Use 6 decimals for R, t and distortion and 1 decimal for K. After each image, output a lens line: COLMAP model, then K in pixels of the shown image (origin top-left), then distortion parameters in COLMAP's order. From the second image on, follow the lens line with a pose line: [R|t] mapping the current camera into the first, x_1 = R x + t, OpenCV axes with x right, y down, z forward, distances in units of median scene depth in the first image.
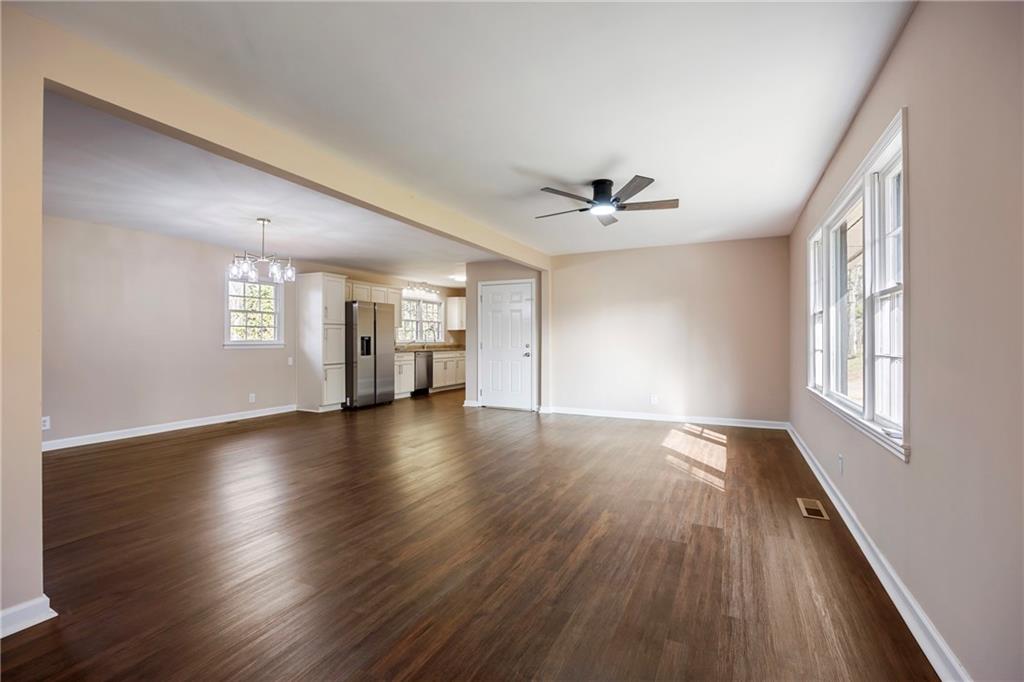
lens RADIAL K [[451.9, 0, 512.9], [0, 451.9, 341.9], [0, 0, 1]] dist [0.001721, 0.000032]
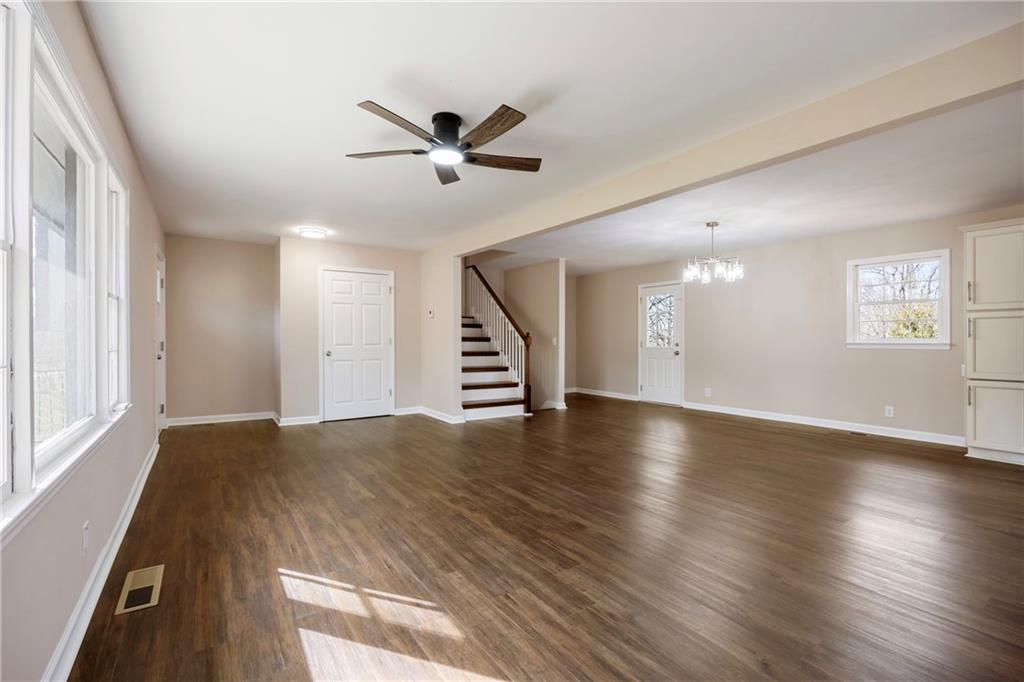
lens RADIAL K [[451.9, 0, 508.5], [0, 451.9, 339.5], [0, 0, 1]] dist [0.001721, 0.000032]
pose [[-0.501191, -0.002187, -0.865334, 0.859043], [-0.000599, 0.999997, -0.002180, 0.001733], [0.865337, -0.000574, -0.501191, 1.601171]]
